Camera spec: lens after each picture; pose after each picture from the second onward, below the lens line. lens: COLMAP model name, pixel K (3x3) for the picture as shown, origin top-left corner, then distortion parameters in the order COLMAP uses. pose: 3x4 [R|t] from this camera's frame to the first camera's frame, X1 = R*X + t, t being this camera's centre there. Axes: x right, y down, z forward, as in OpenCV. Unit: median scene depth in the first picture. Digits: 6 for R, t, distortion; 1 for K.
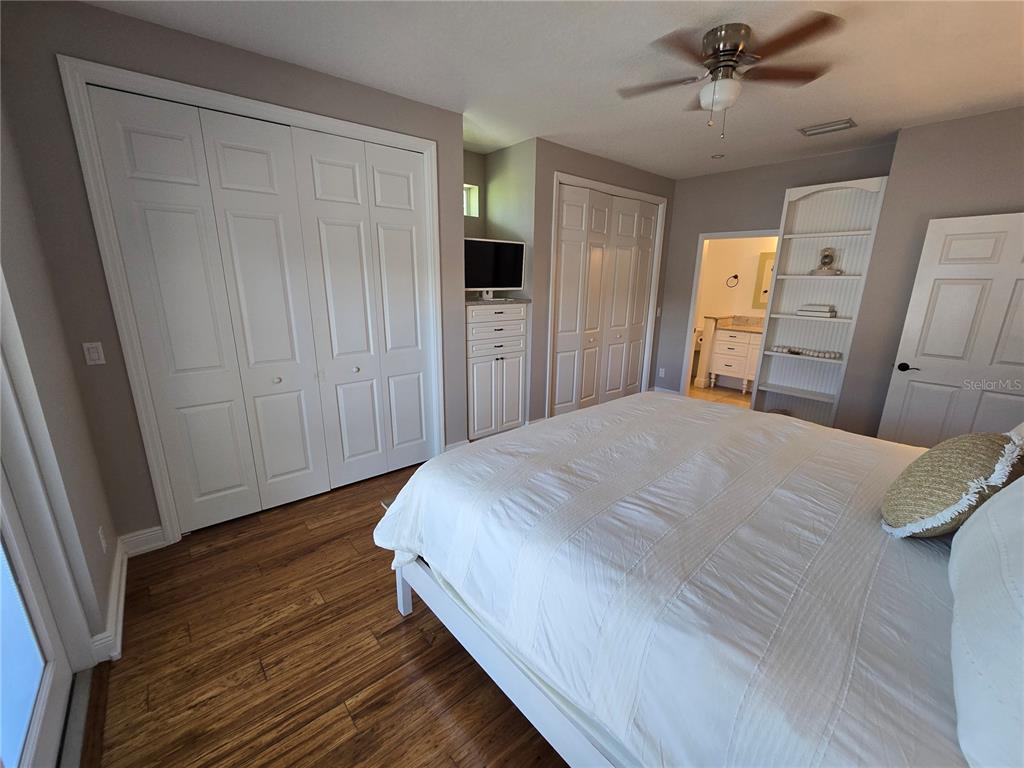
lens RADIAL K [[417.5, 0, 513.0], [0, 417.5, 390.8], [0, 0, 1]] dist [-0.000992, 0.000826]
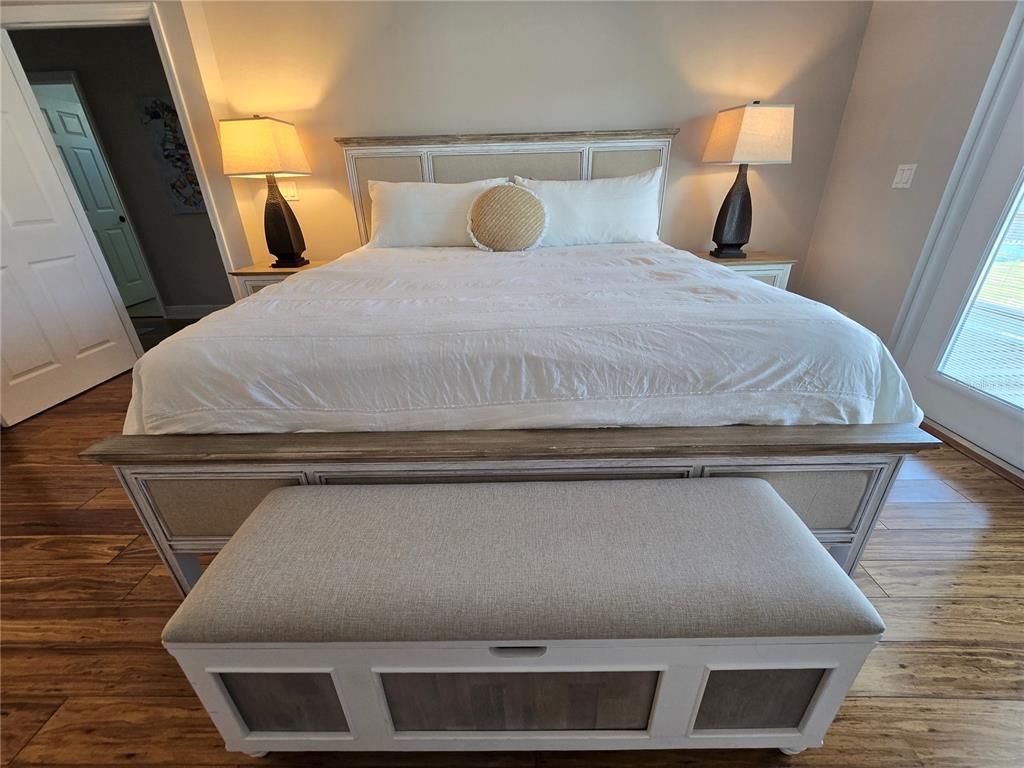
lens RADIAL K [[427.2, 0, 511.5], [0, 427.2, 388.7], [0, 0, 1]] dist [-0.003009, -0.000689]
pose [[-0.753005, -0.280840, 0.595073, -0.104370], [0.184812, 0.777680, 0.600881, -0.107459], [-0.631528, 0.562444, -0.533694, 0.802284]]
